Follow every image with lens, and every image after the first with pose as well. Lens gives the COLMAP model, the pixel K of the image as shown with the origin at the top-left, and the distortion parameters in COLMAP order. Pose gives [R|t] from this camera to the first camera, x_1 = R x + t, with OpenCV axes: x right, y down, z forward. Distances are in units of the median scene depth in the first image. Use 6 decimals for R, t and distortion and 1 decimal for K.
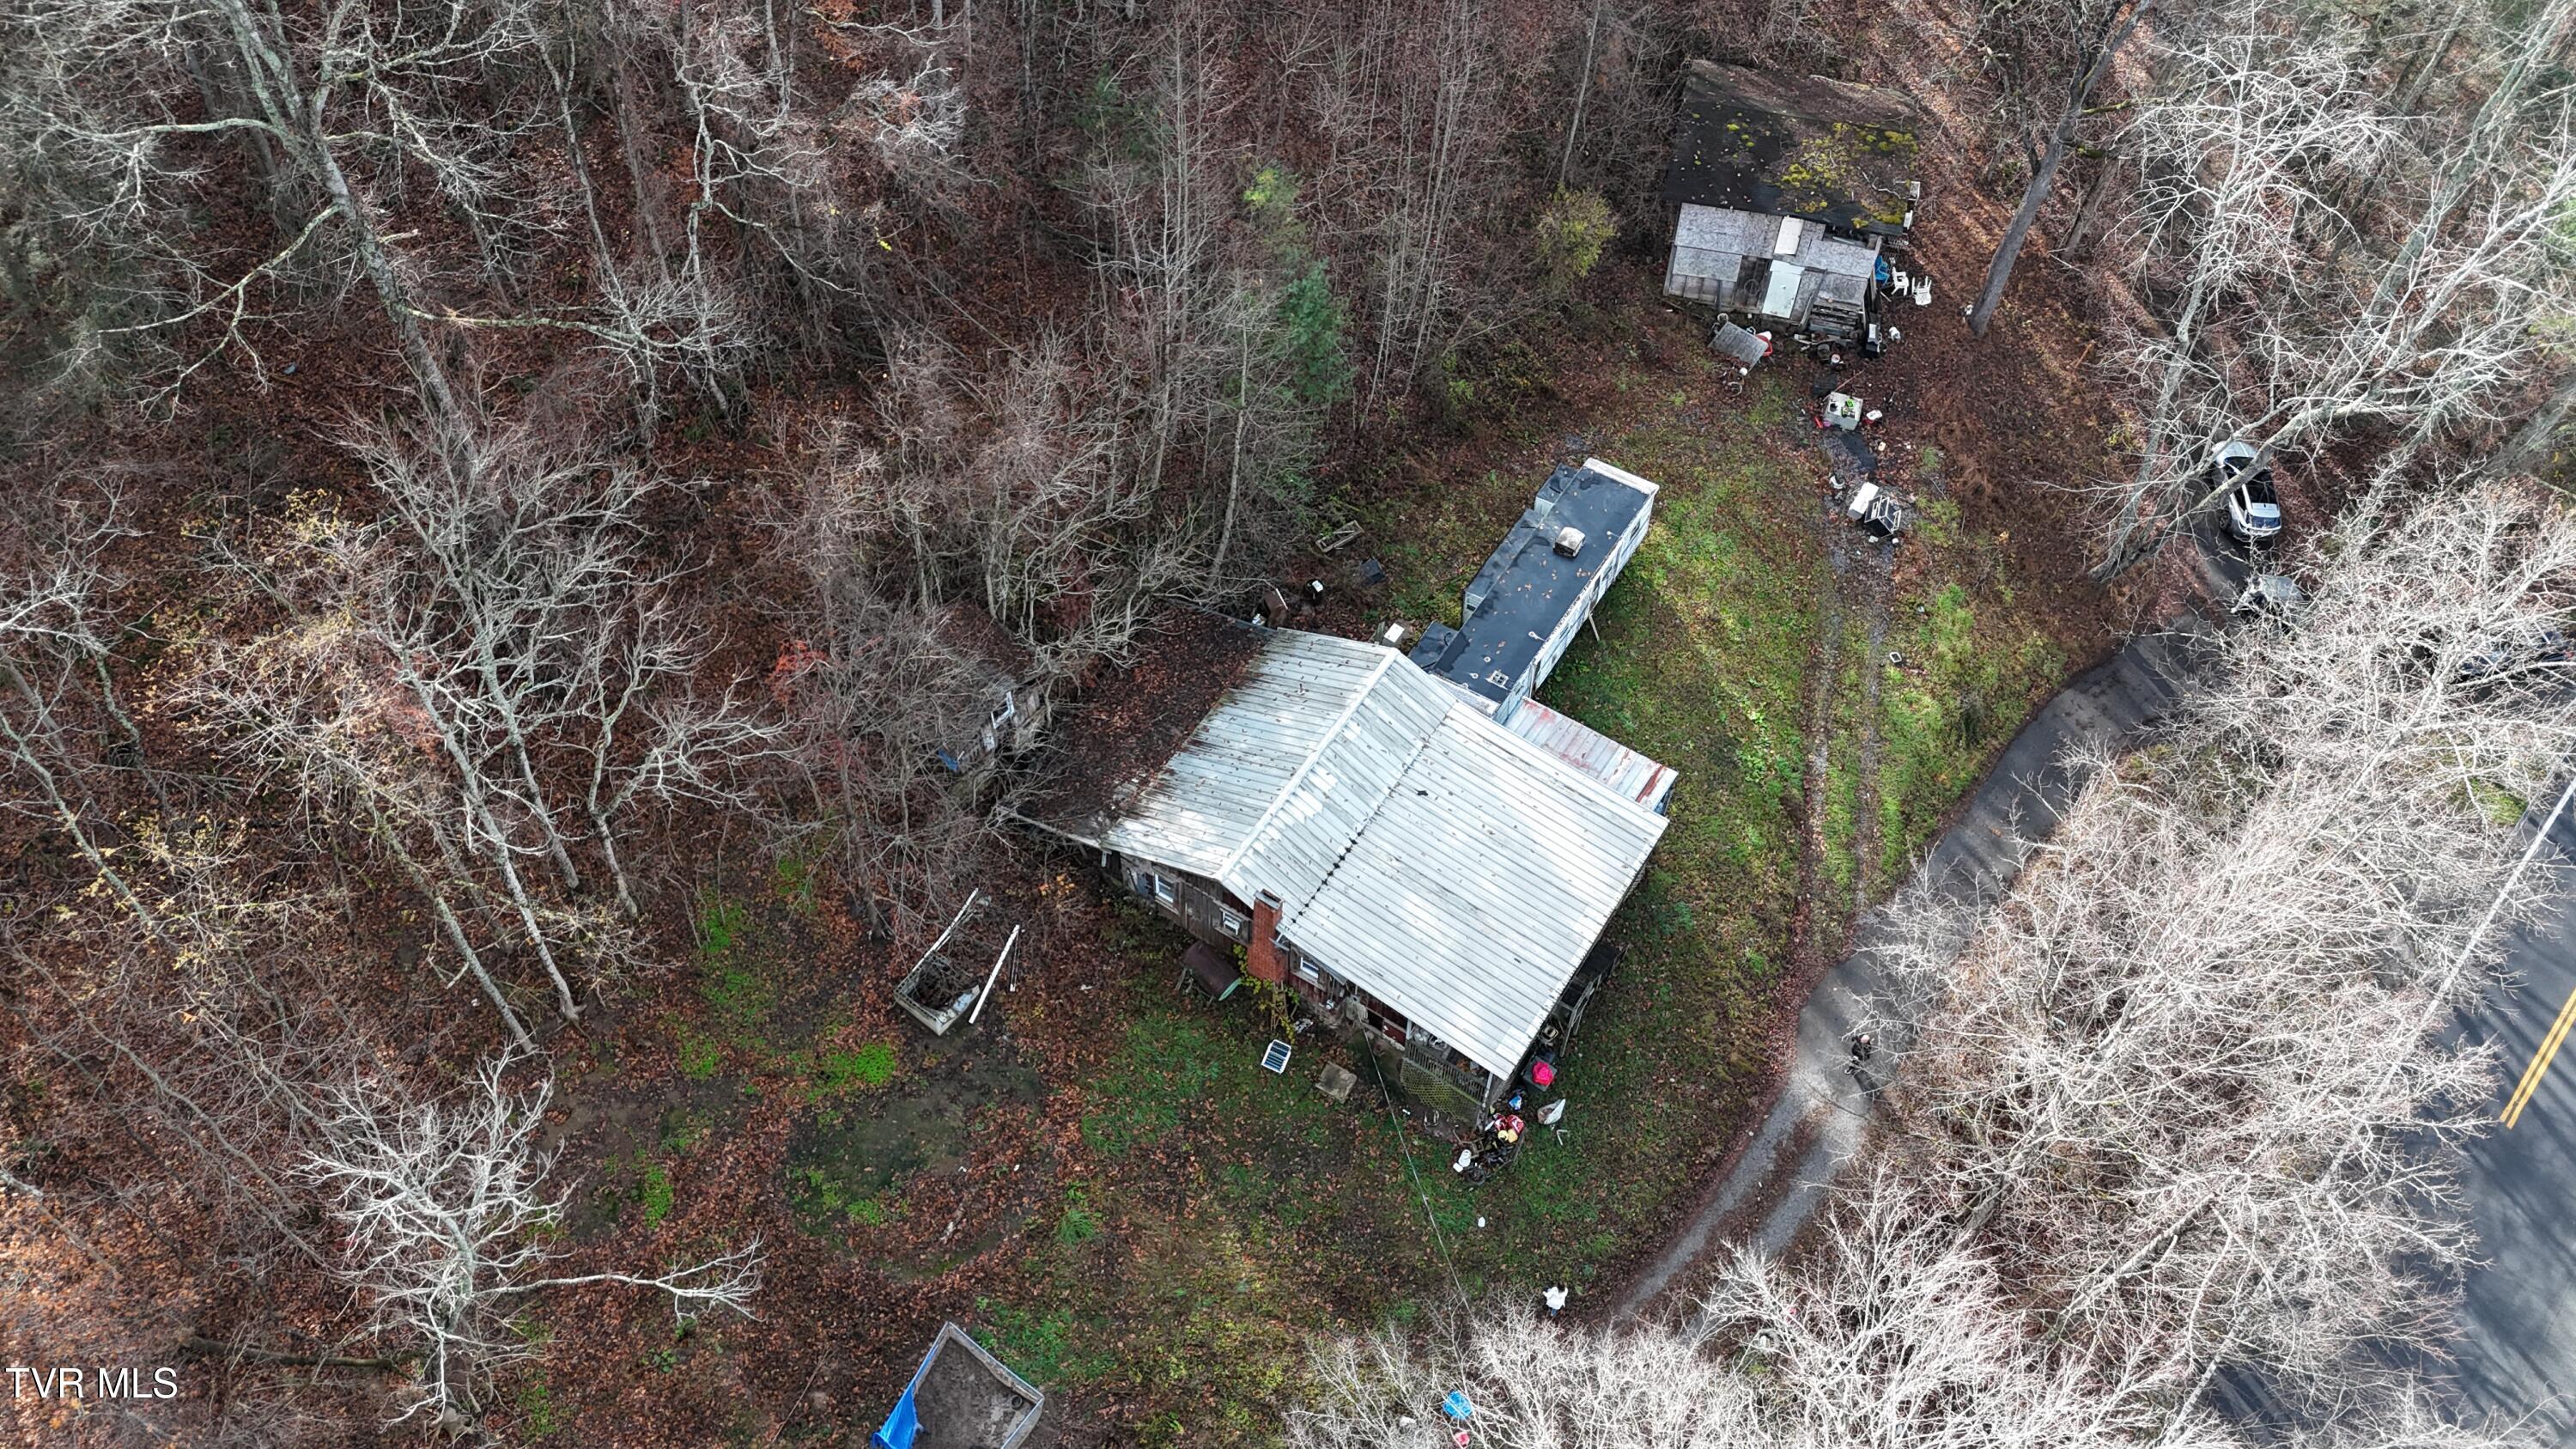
lens RADIAL K [[1856.2, 0, 1288.0], [0, 1856.2, 724.5], [0, 0, 1]] dist [0.087656, -0.097507]
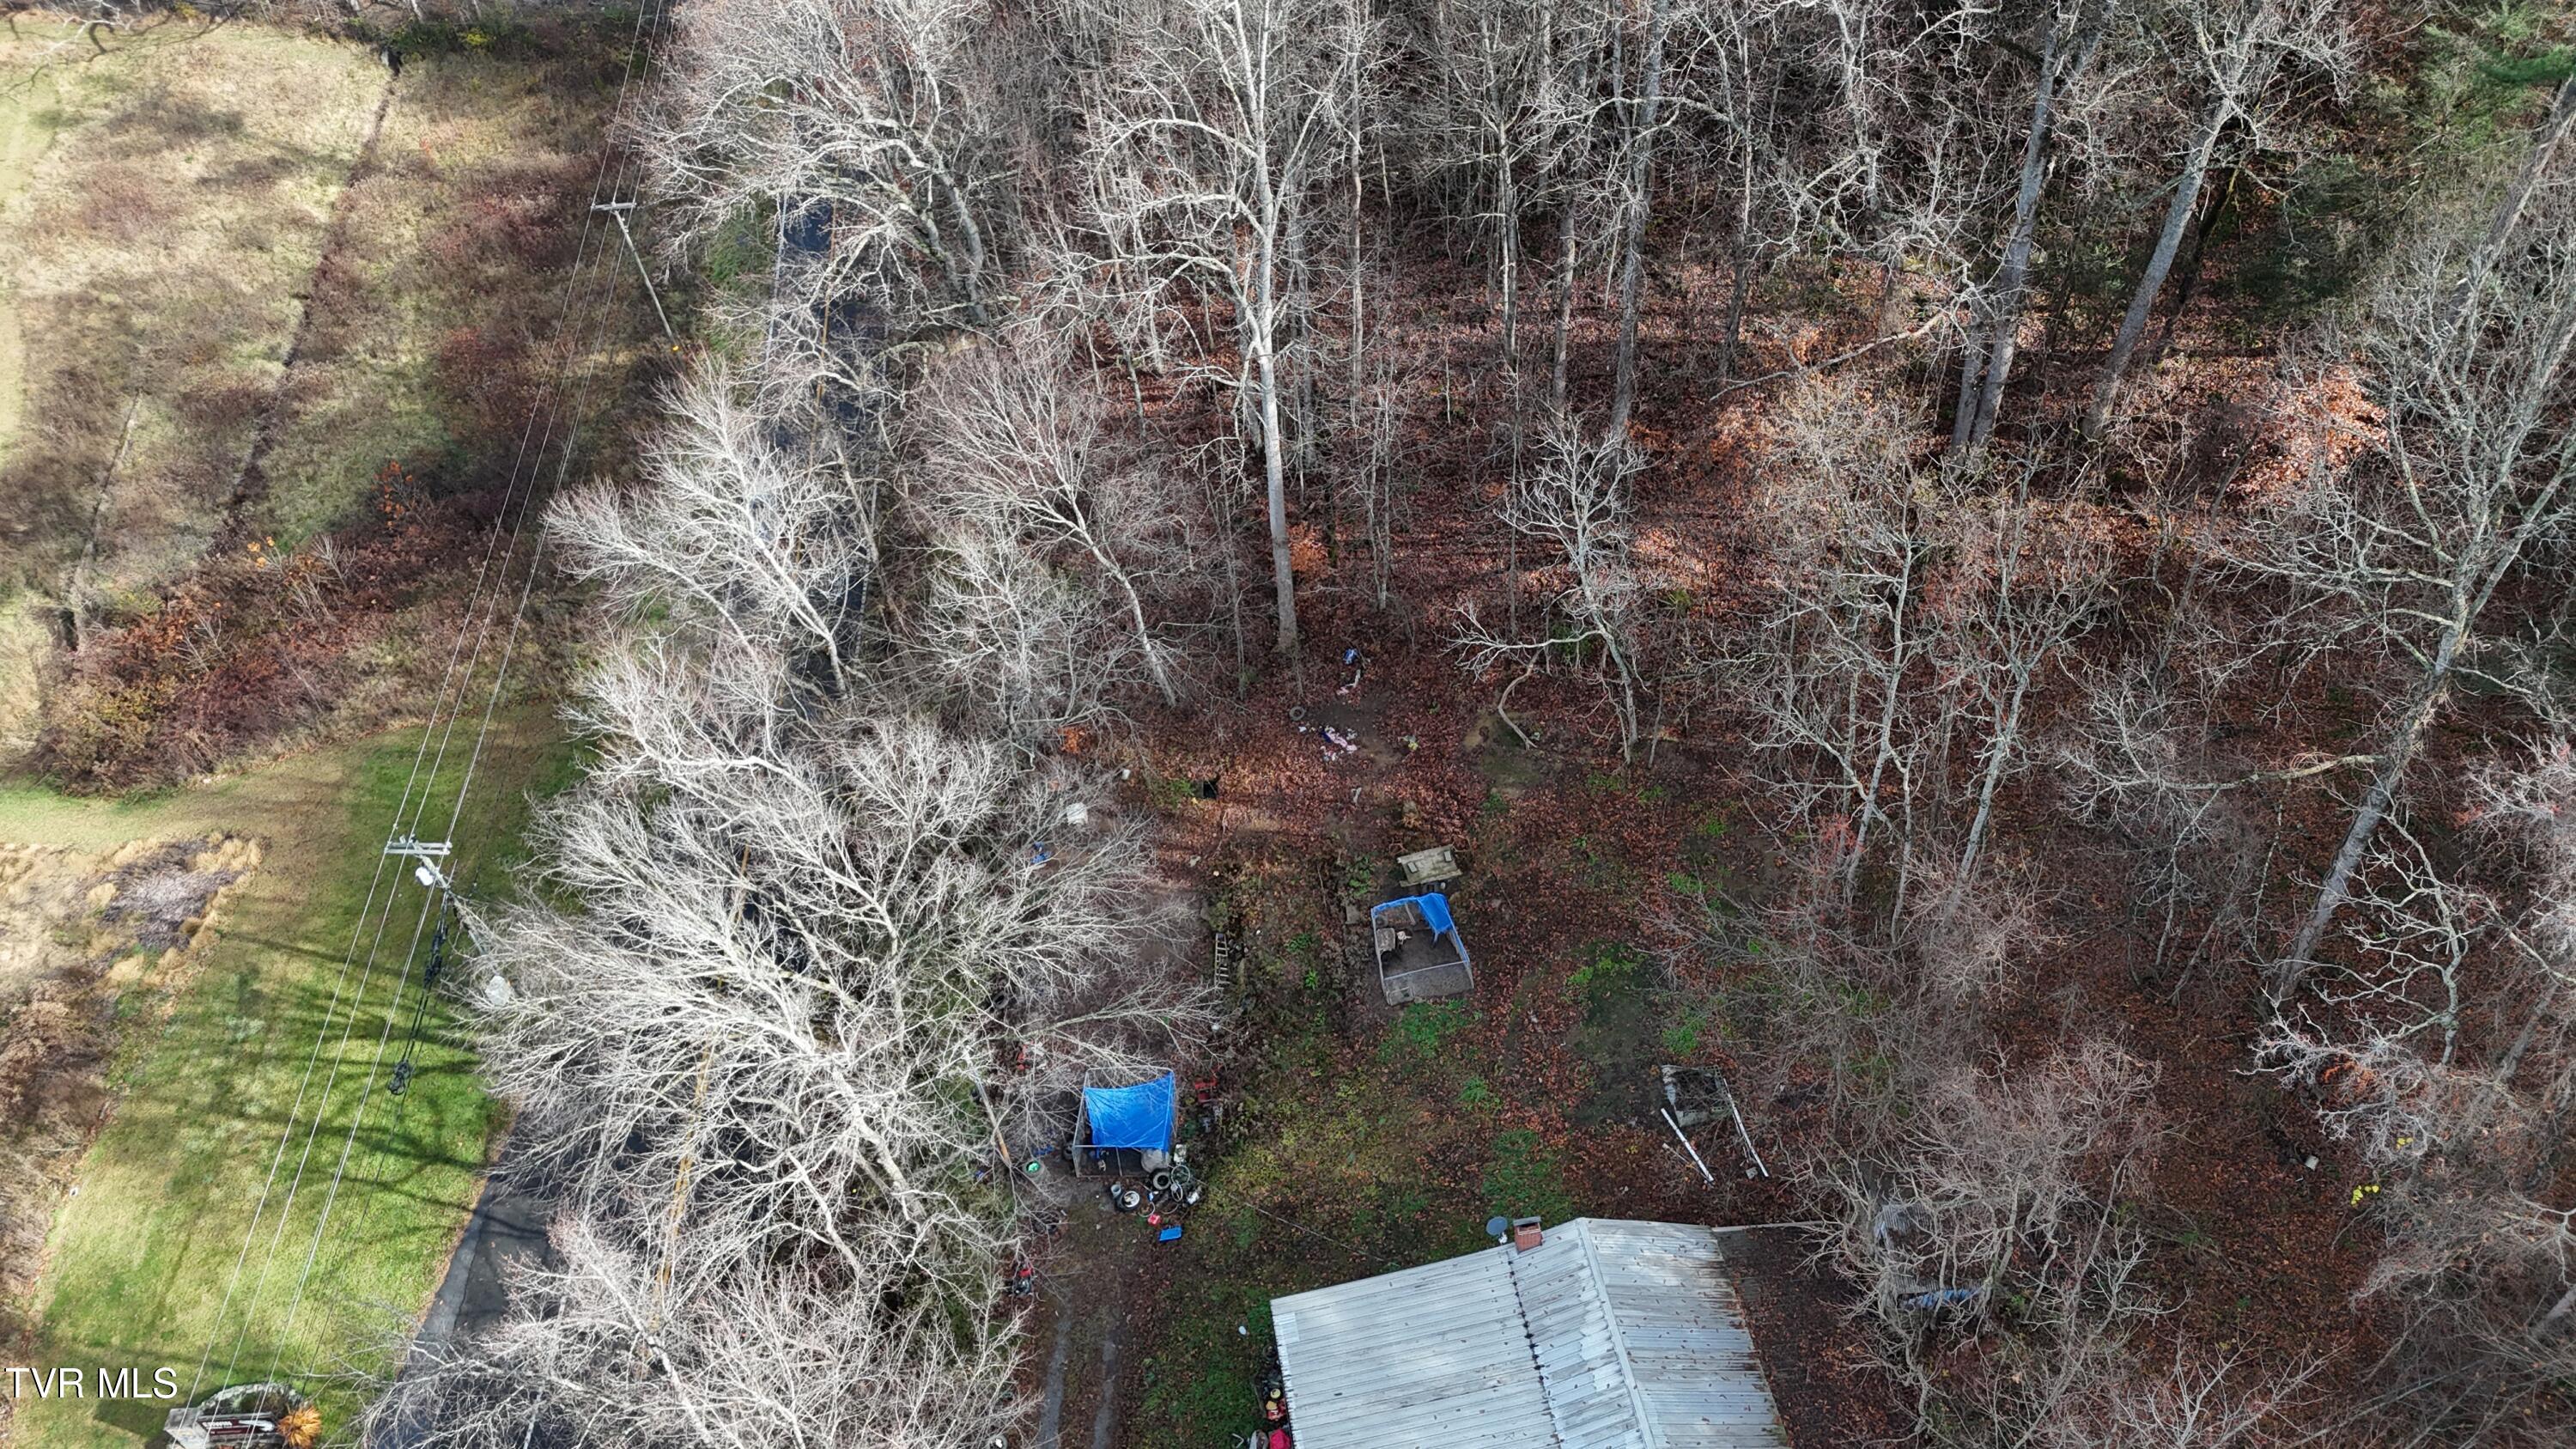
lens RADIAL K [[1874.1, 0, 1291.8], [0, 1874.1, 723.9], [0, 0, 1]] dist [0.077504, -0.083165]
pose [[-0.733597, 0.500284, -0.459946, 0.383196], [-0.543844, -0.026329, 0.838773, -0.633420], [0.407515, 0.865461, 0.291392, 0.323394]]
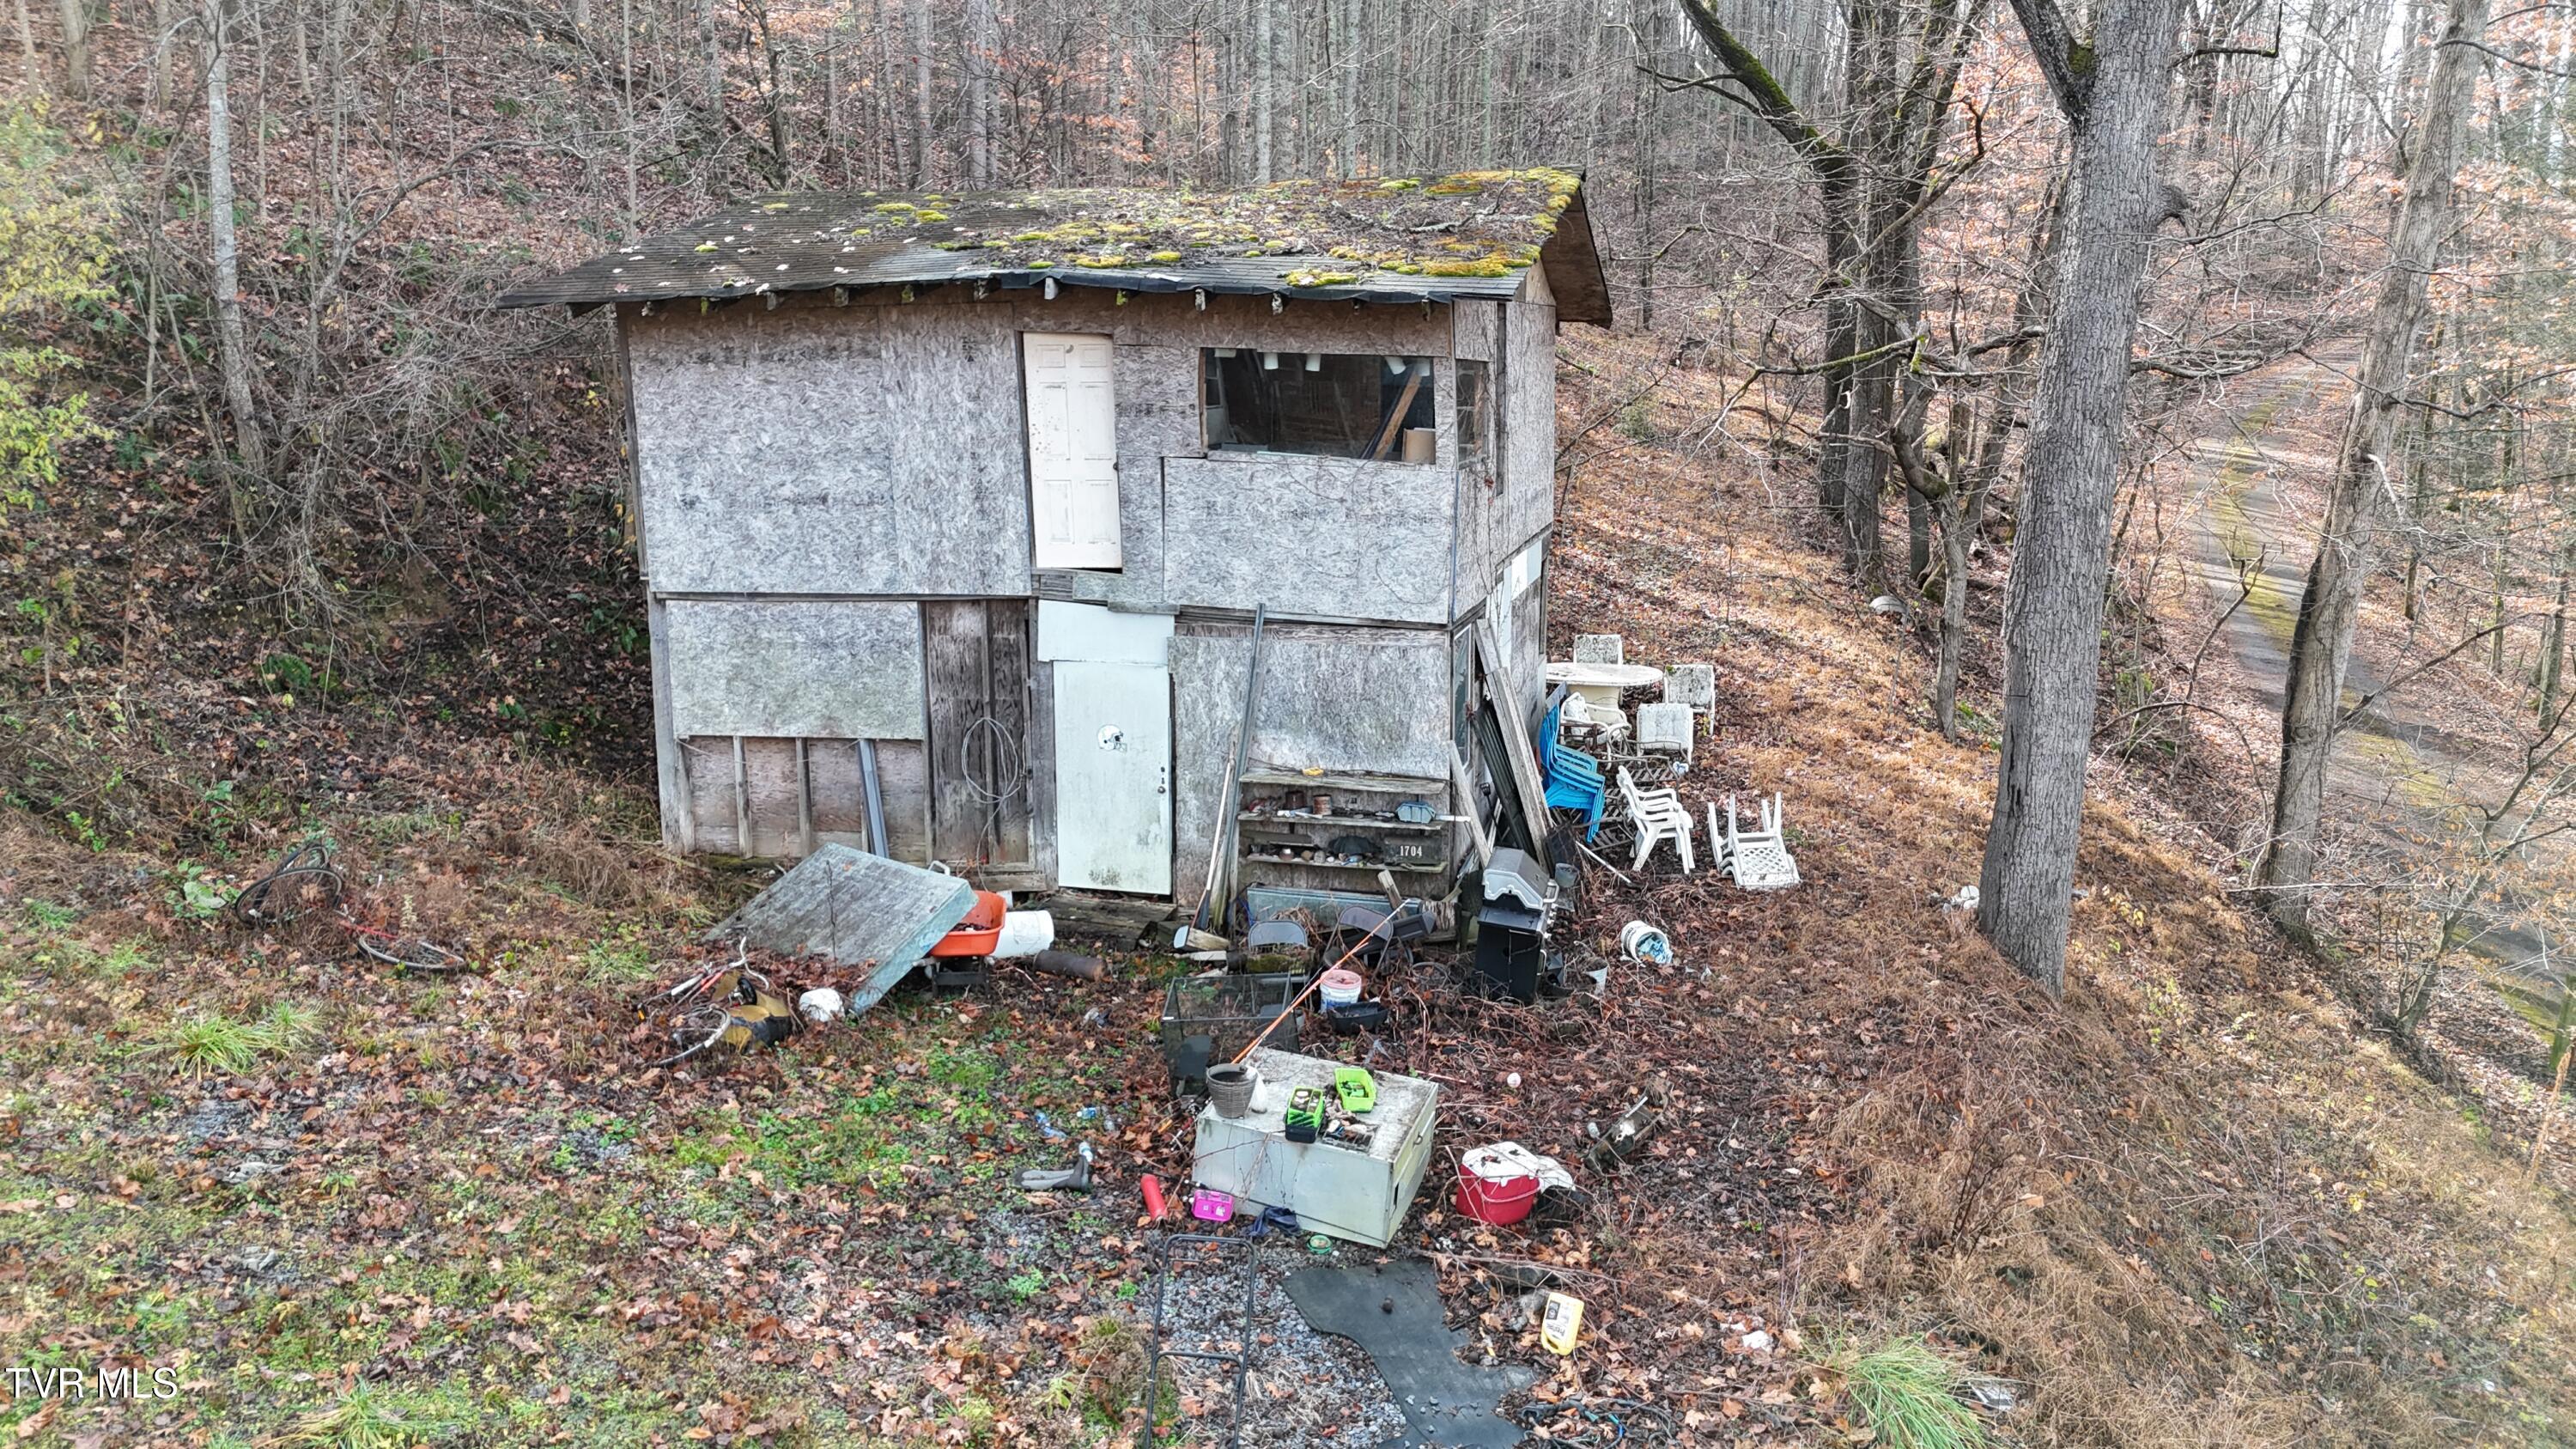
lens RADIAL K [[1887.8, 0, 1297.3], [0, 1887.8, 720.2], [0, 0, 1]] dist [0.087246, -0.081196]
pose [[0.999929, -0.011950, 0.000085, 0.364631], [0.008921, 0.741668, -0.670707, -0.103933], [0.007952, 0.670660, 0.741722, 1.055189]]
